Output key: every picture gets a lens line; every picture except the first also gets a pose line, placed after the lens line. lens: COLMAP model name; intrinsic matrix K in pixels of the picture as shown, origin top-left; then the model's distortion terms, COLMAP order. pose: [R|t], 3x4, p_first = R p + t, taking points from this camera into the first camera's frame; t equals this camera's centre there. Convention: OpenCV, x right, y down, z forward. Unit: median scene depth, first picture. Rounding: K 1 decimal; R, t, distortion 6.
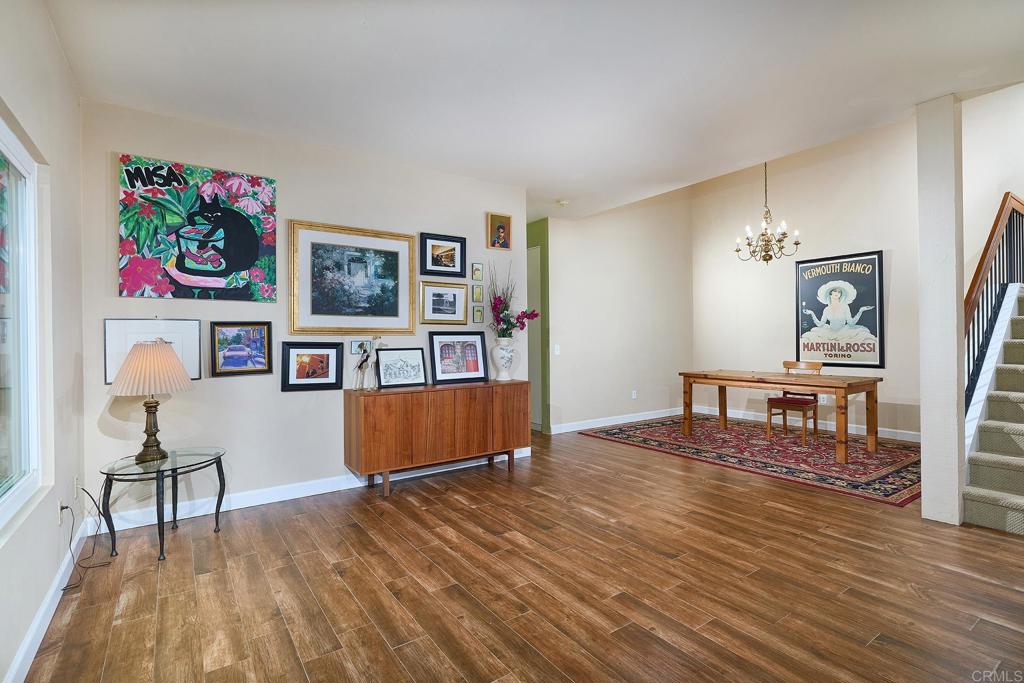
lens RADIAL K [[477.6, 0, 512.8], [0, 477.6, 340.7], [0, 0, 1]] dist [-0.000770, -0.000109]
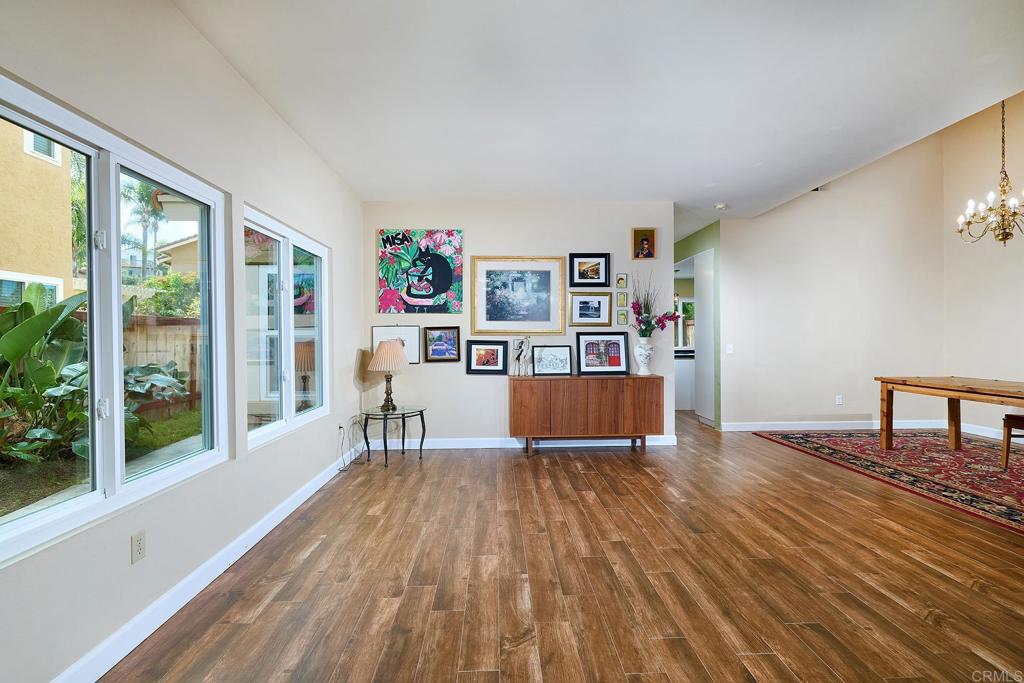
lens RADIAL K [[457.3, 0, 521.2], [0, 457.3, 341.8], [0, 0, 1]] dist [-0.000661, 0.001052]
pose [[0.849983, 0.008319, -0.526745, 0.377056], [-0.004200, 0.999951, 0.009014, -0.005459], [0.526794, -0.005449, 0.849976, -0.098825]]
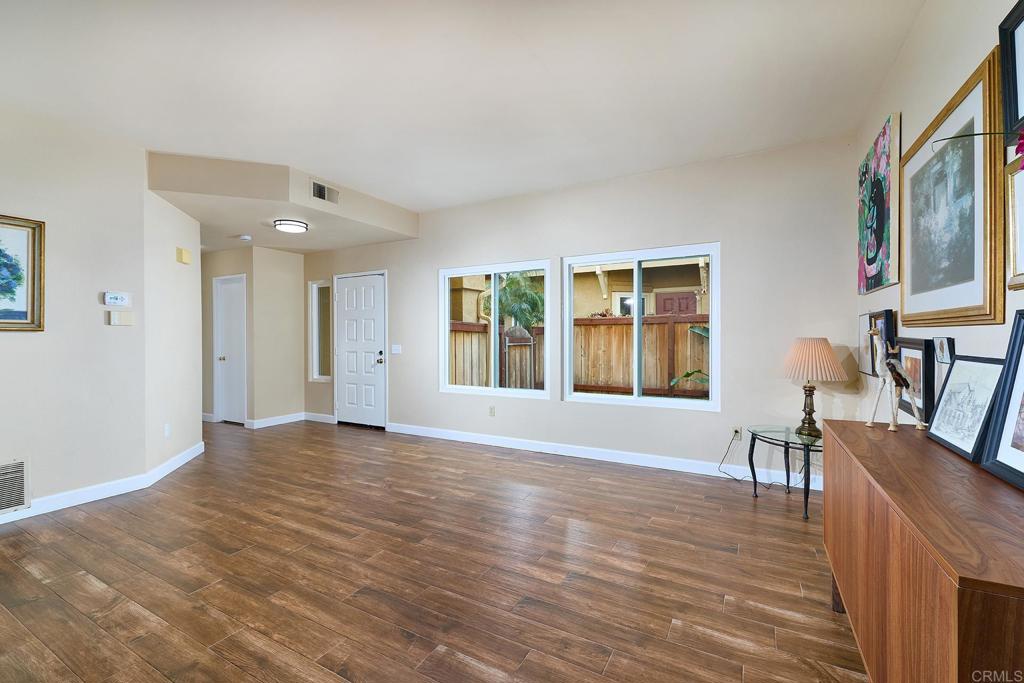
lens RADIAL K [[454.6, 0, 513.3], [0, 454.6, 337.8], [0, 0, 1]] dist [0.000311, -0.000049]
pose [[-0.897312, 0.012683, -0.441215, 0.310870], [0.009655, 0.999912, 0.009107, -0.008666], [0.441292, 0.003912, -0.897355, 1.289531]]
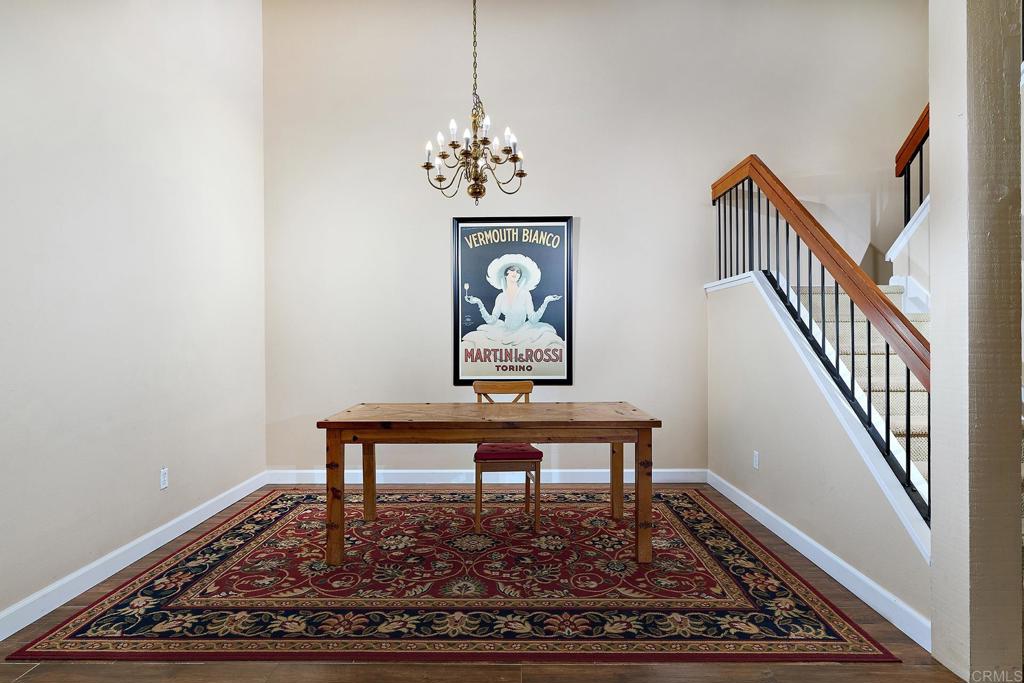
lens RADIAL K [[588.0, 0, 515.8], [0, 588.0, 342.2], [0, 0, 1]] dist [0.003471, -0.000072]
pose [[0.580383, -0.000641, 0.814343, 0.033866], [0.003614, 0.999992, -0.001789, -0.004957], [-0.814336, 0.003981, 0.580381, 0.871340]]
